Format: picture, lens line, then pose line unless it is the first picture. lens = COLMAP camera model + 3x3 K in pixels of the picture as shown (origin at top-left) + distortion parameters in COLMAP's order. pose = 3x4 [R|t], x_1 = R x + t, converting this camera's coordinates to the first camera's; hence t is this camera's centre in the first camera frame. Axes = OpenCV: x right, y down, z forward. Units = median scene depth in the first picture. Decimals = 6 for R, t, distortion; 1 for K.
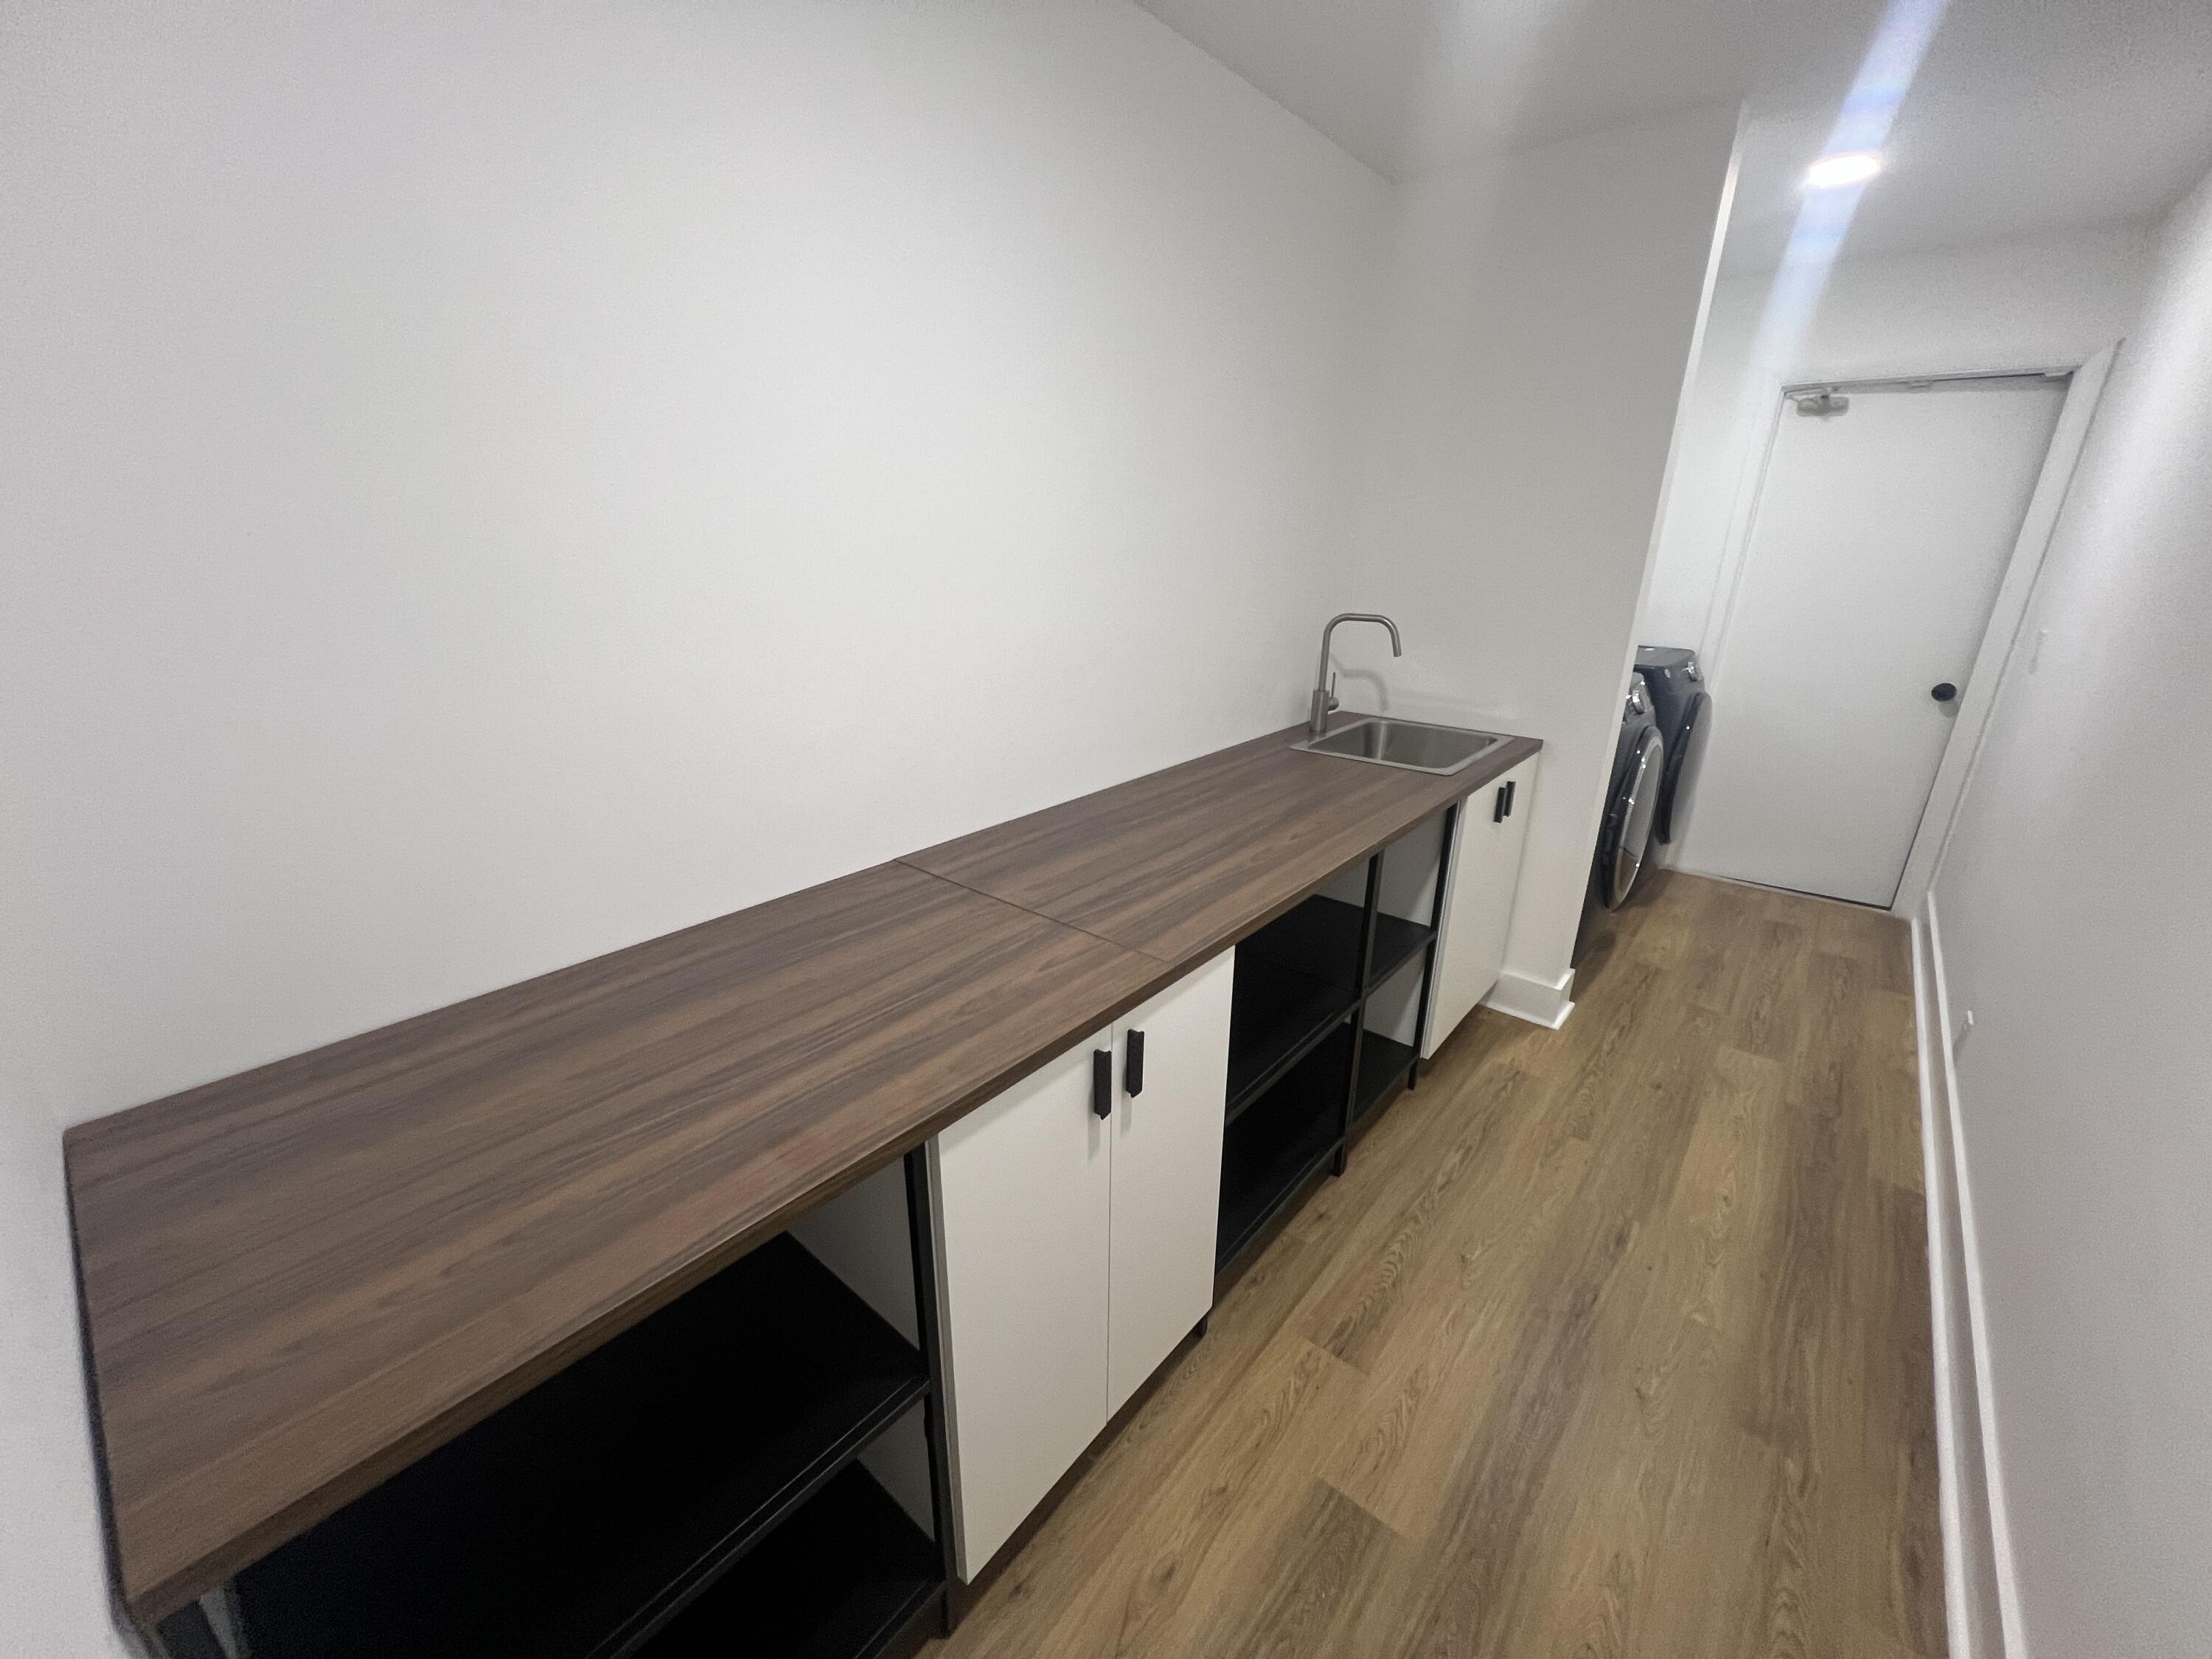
lens RADIAL K [[881.4, 0, 1093.4], [0, 881.4, 834.2], [0, 0, 1]] dist [-0.000513, 0.000070]
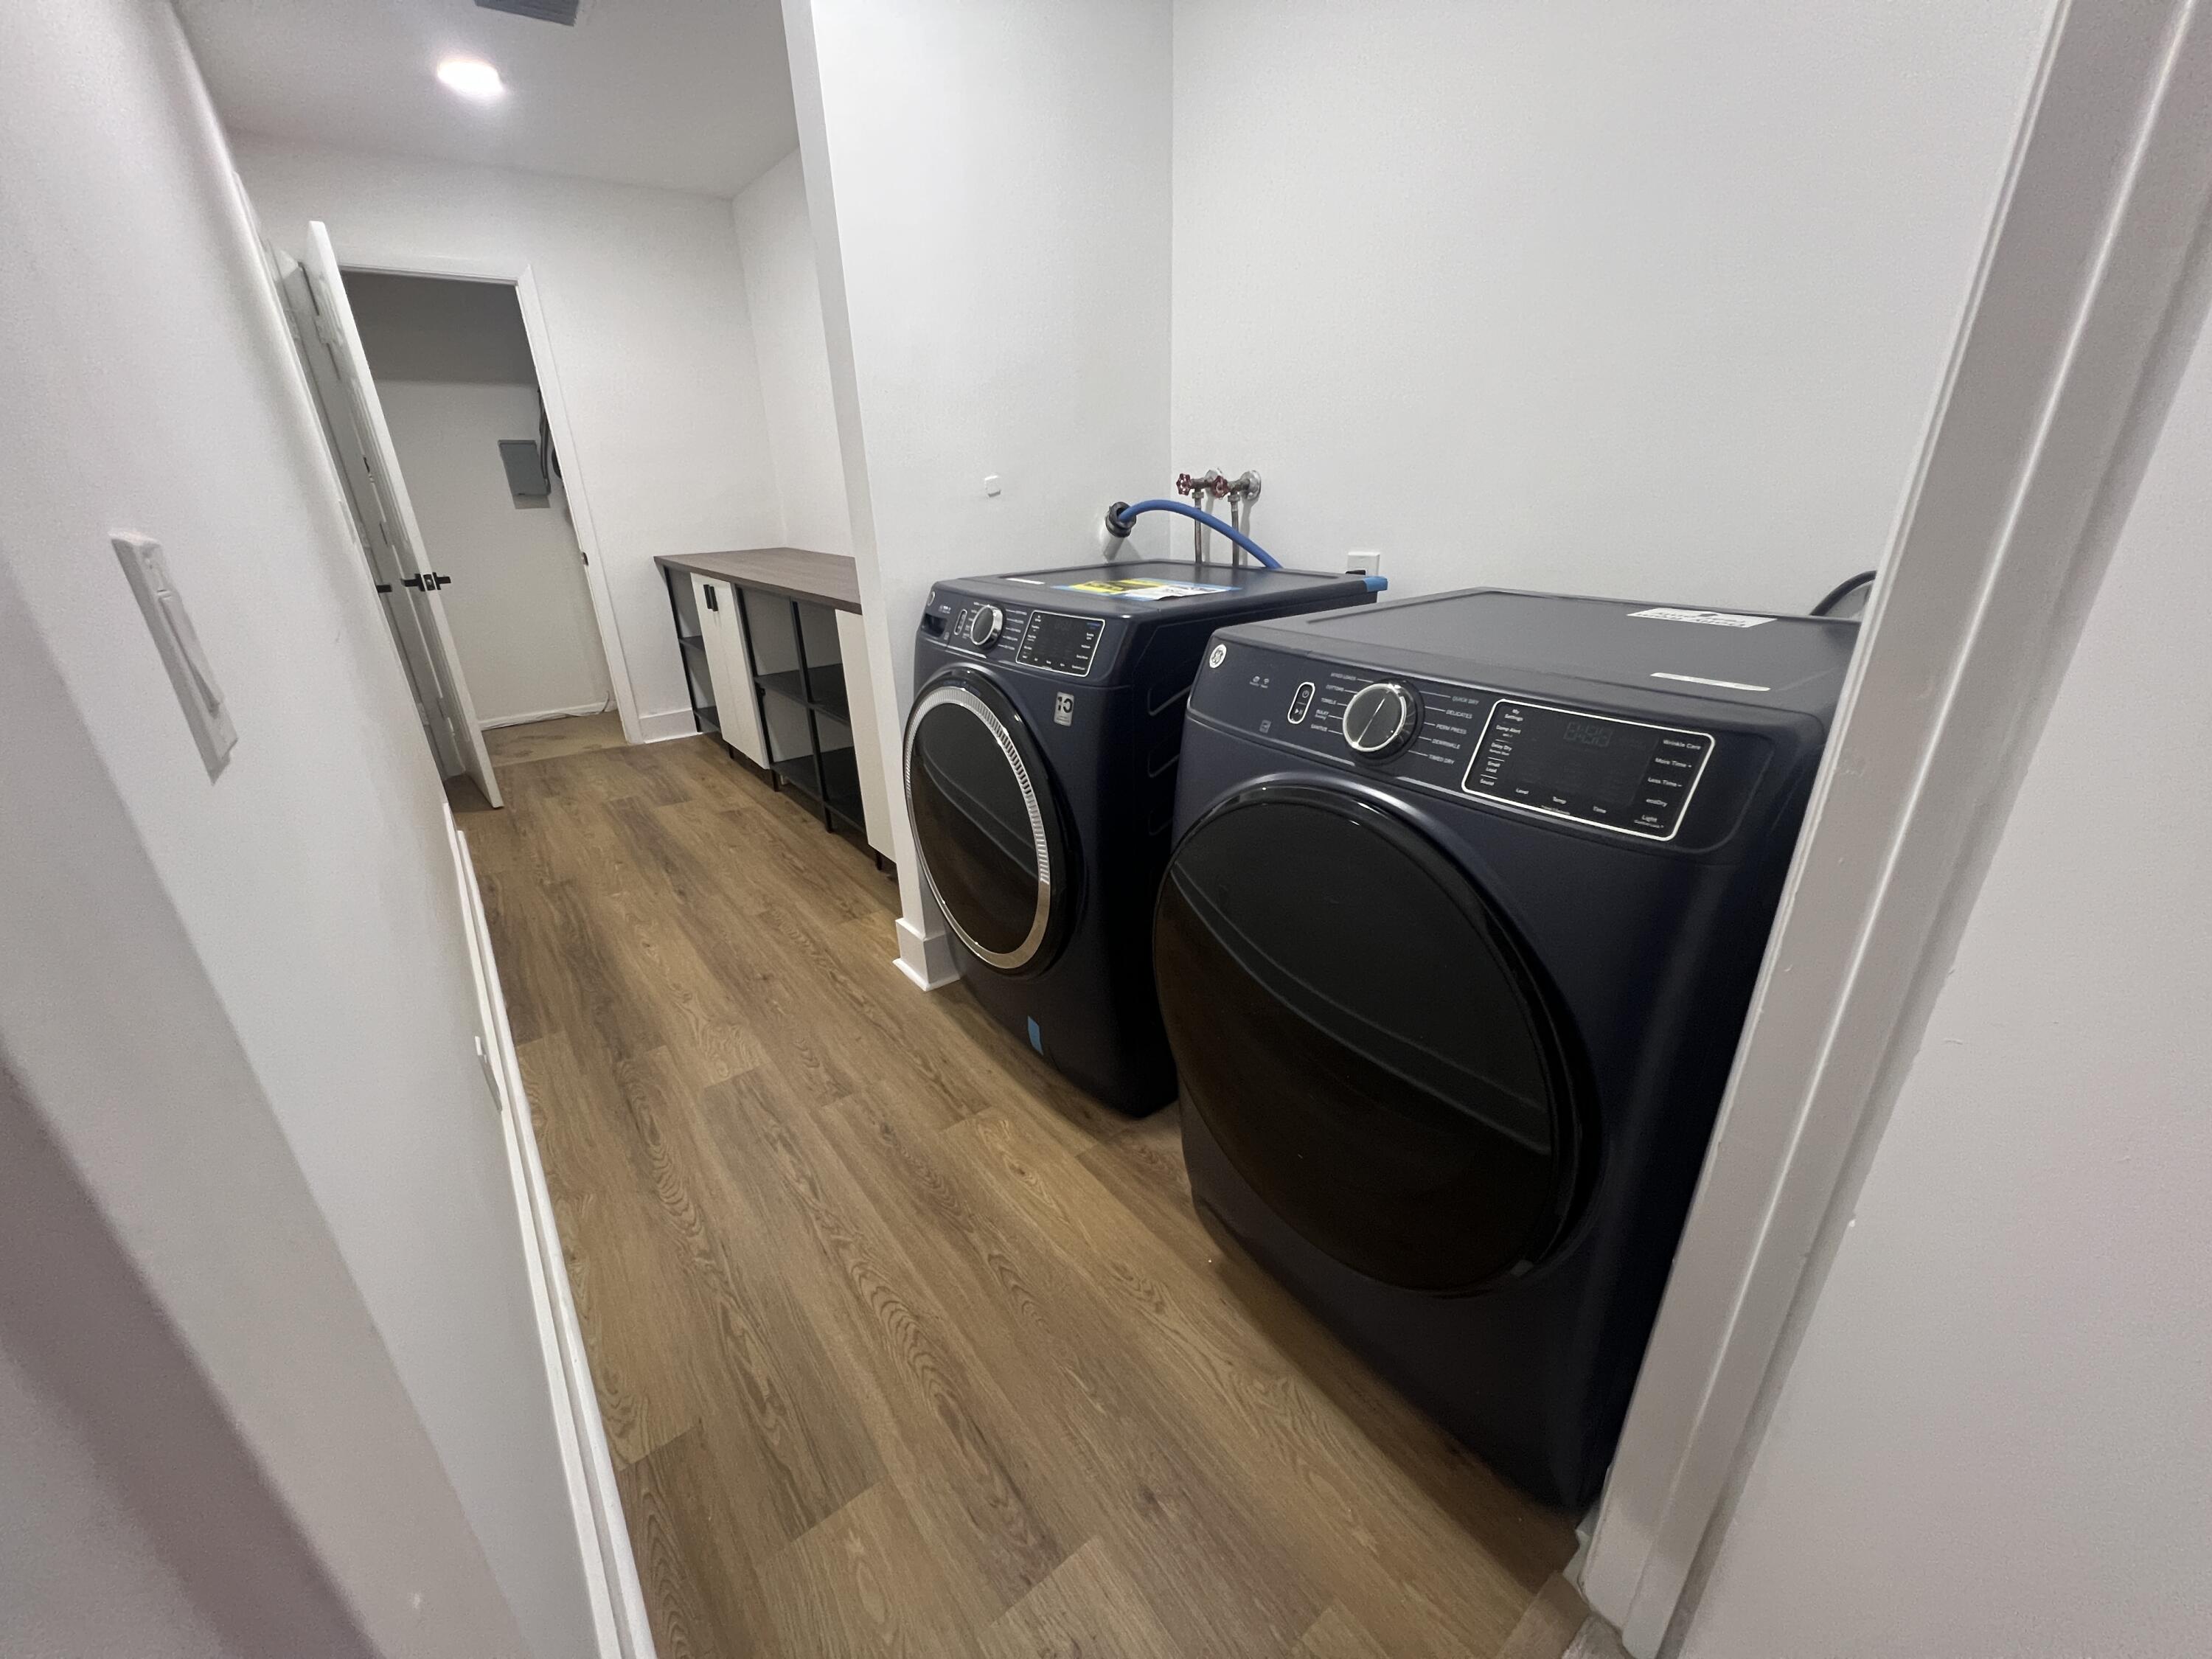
lens RADIAL K [[881.4, 0, 1093.4], [0, 881.4, 834.2], [0, 0, 1]] dist [-0.000513, 0.000070]
pose [[-0.219539, 0.372332, -0.901760, 1.520649], [-0.295992, 0.855323, 0.425219, -0.384659], [0.929619, 0.360266, -0.077570, 1.511932]]
